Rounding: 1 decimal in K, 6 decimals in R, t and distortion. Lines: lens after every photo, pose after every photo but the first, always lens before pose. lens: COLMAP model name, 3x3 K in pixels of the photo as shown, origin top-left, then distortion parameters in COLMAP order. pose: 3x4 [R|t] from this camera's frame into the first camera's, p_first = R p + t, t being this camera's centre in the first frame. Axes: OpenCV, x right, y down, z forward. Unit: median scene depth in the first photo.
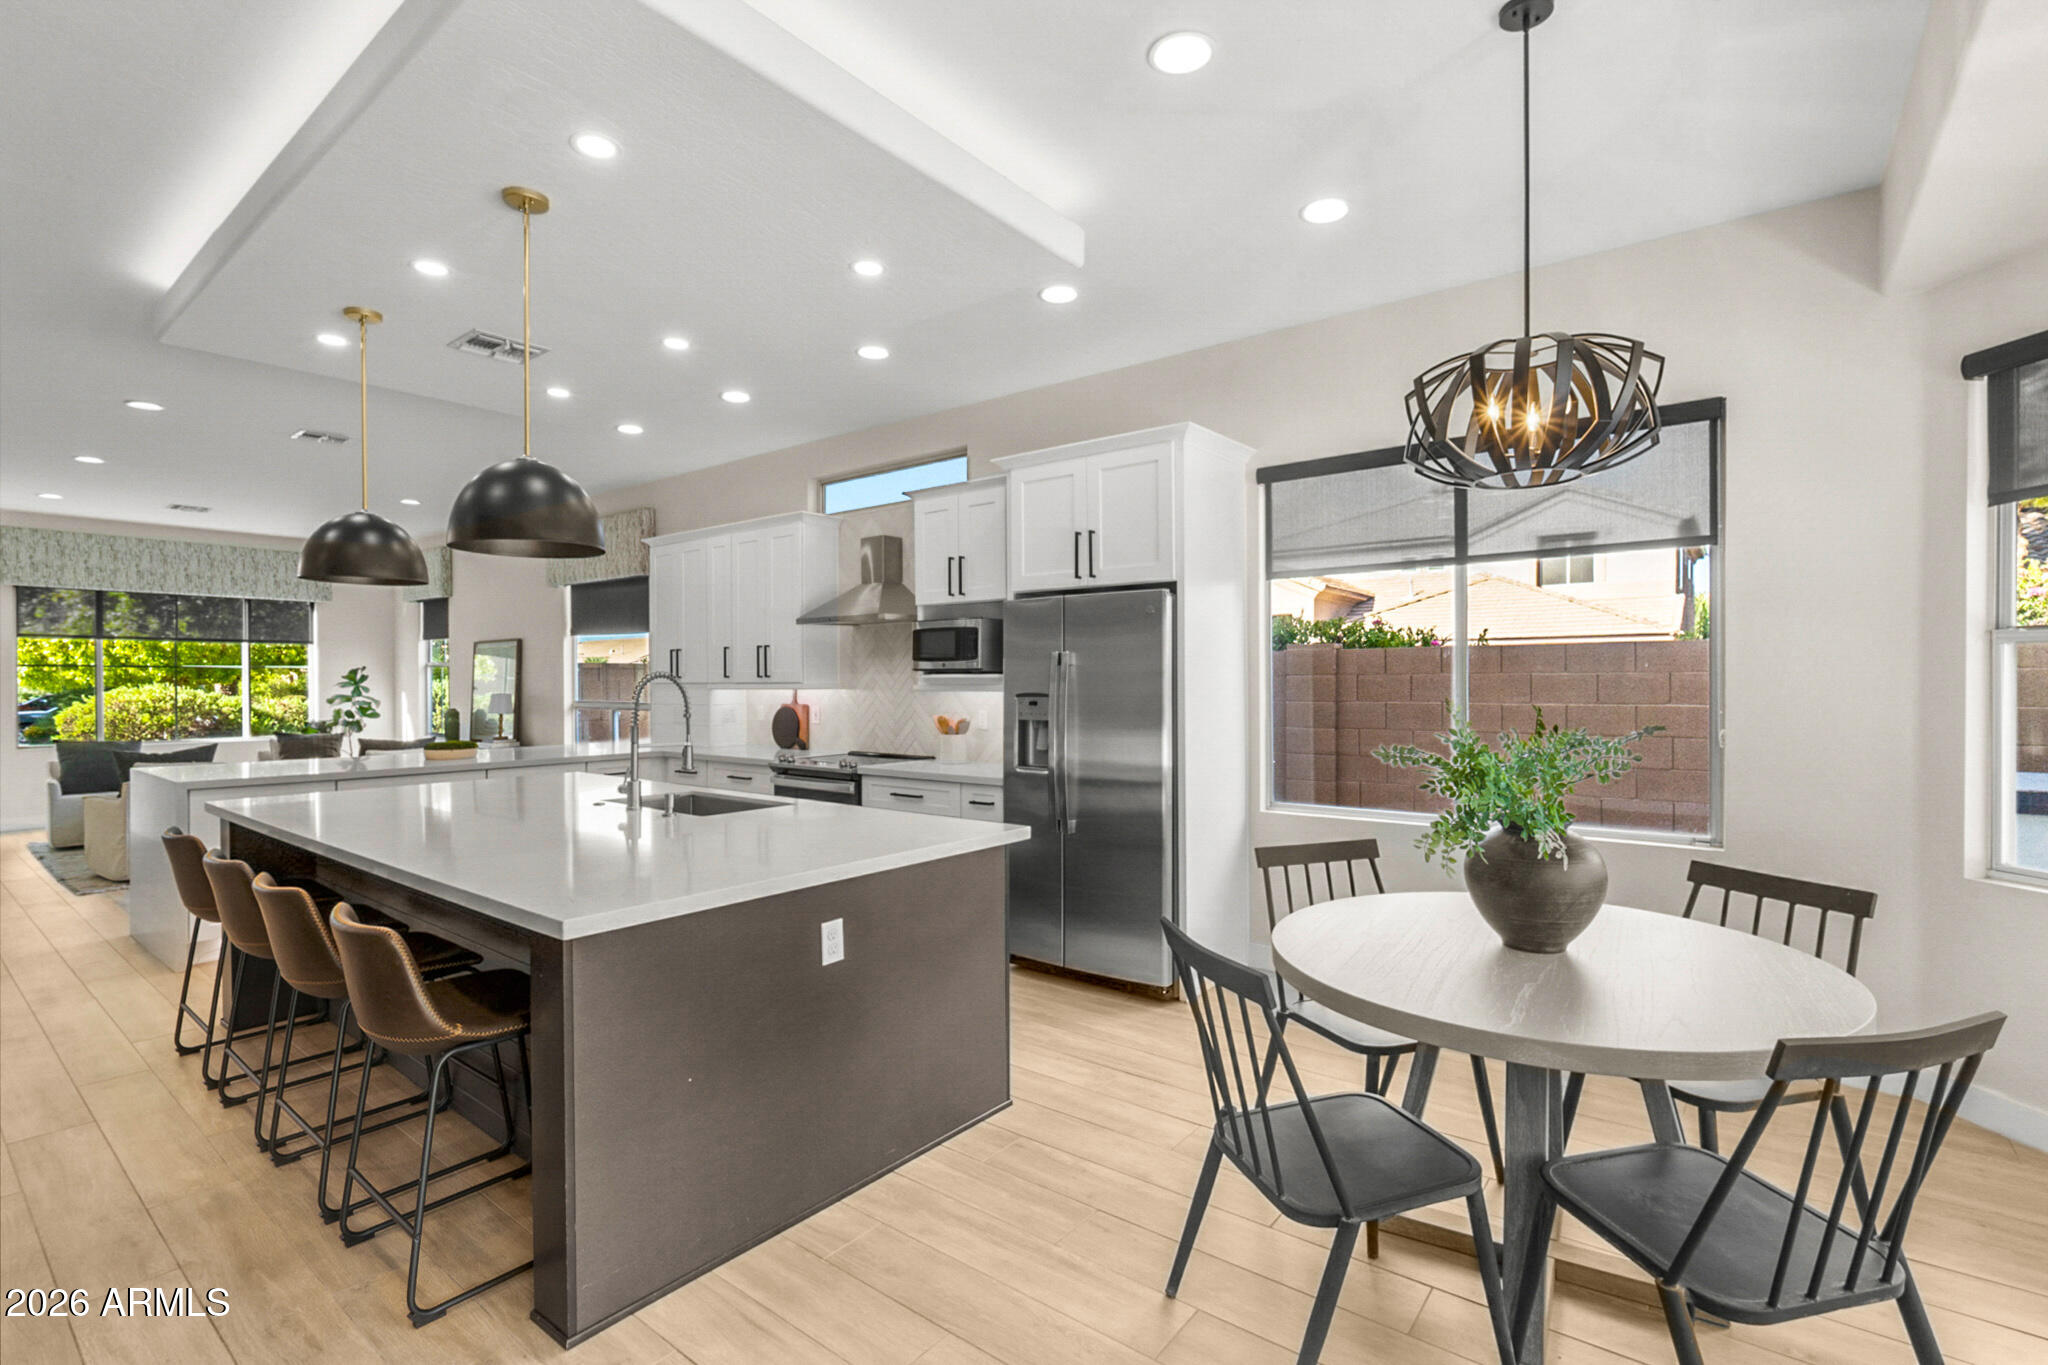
lens RADIAL K [[941.0, 0, 1028.8], [0, 941.0, 688.7], [0, 0, 1]] dist [-0.007458, 0.000585]
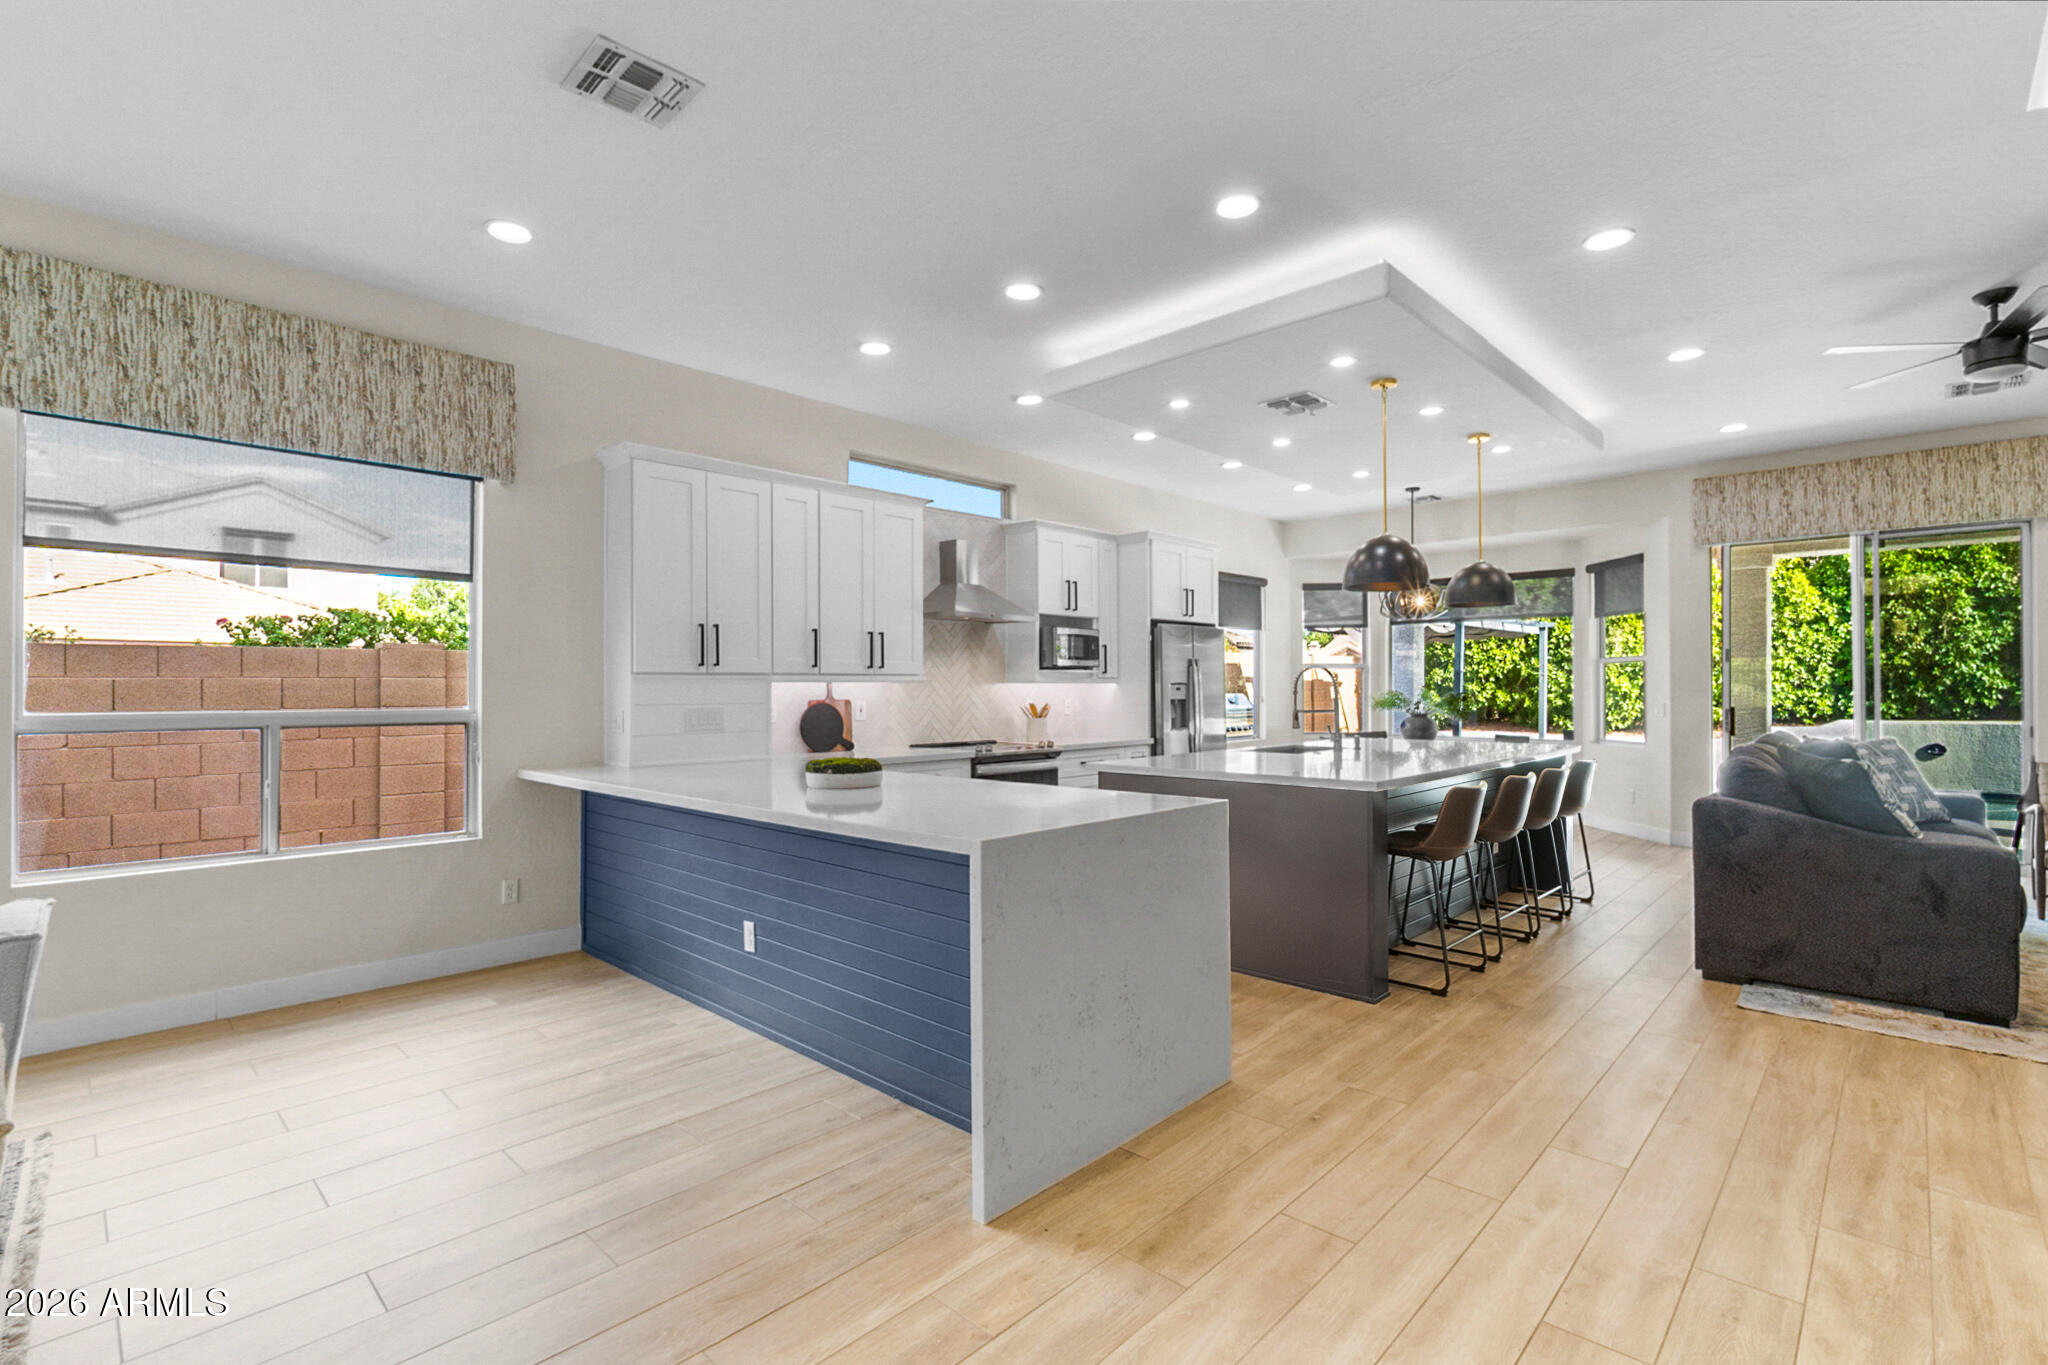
lens RADIAL K [[941.0, 0, 1028.8], [0, 941.0, 688.7], [0, 0, 1]] dist [-0.007458, 0.000585]
pose [[0.095263, 0.004192, 0.995443, -1.087295], [0.013760, 0.999890, -0.005527, 0.013333], [-0.995357, 0.014224, 0.095195, 0.727105]]
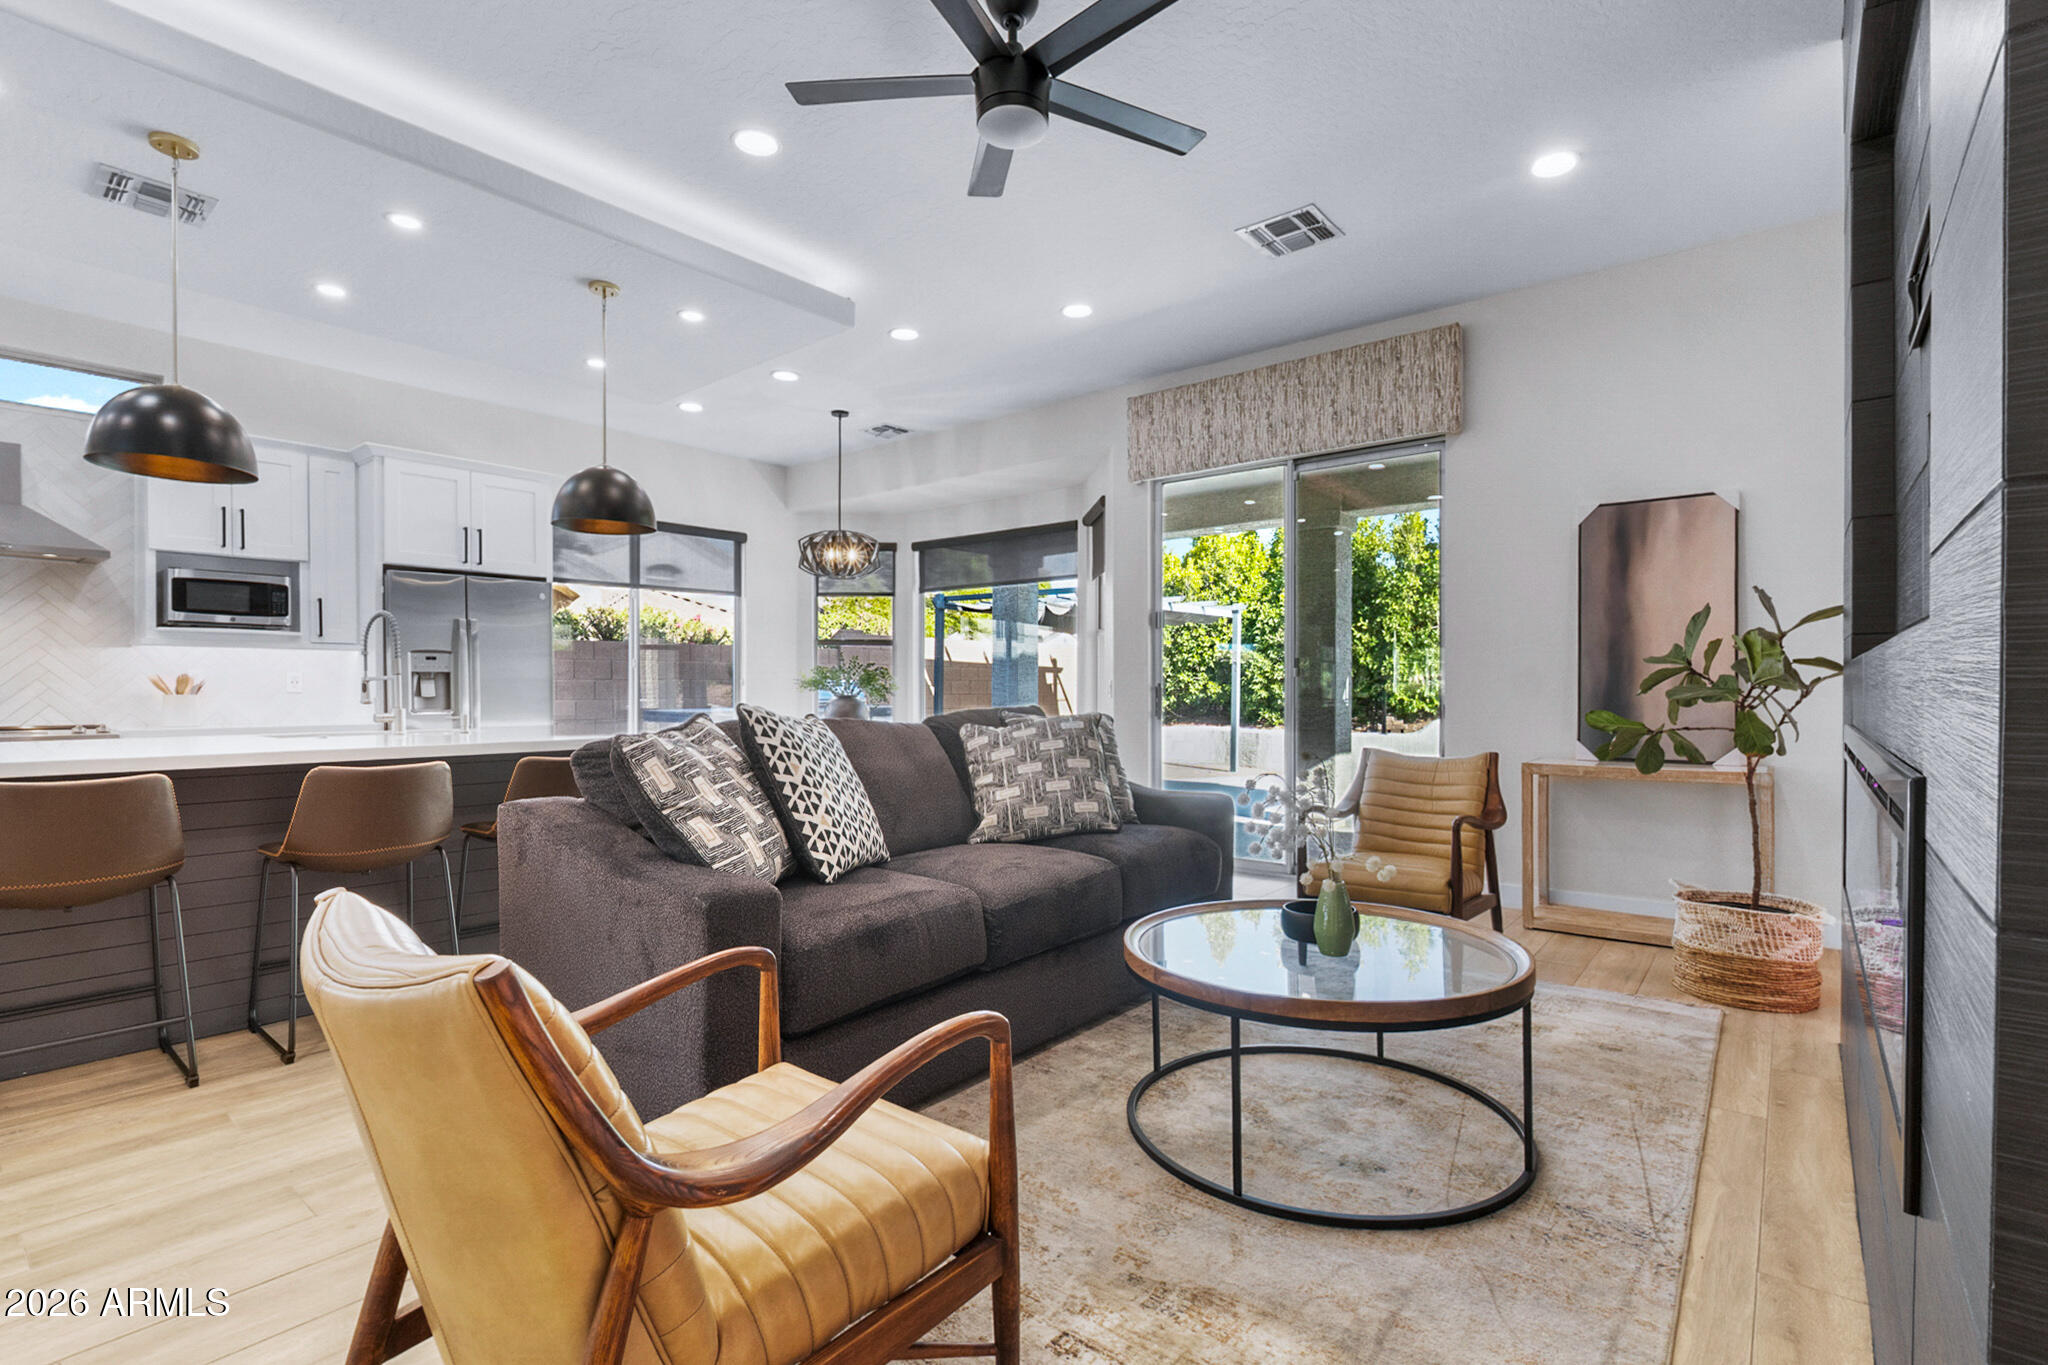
lens RADIAL K [[941.0, 0, 1028.8], [0, 941.0, 688.7], [0, 0, 1]] dist [-0.007458, 0.000585]
pose [[0.015131, 0.005493, 0.999870, -0.798114], [0.012737, 0.999903, -0.005686, 0.047972], [-0.999804, 0.012821, 0.015059, 0.132452]]
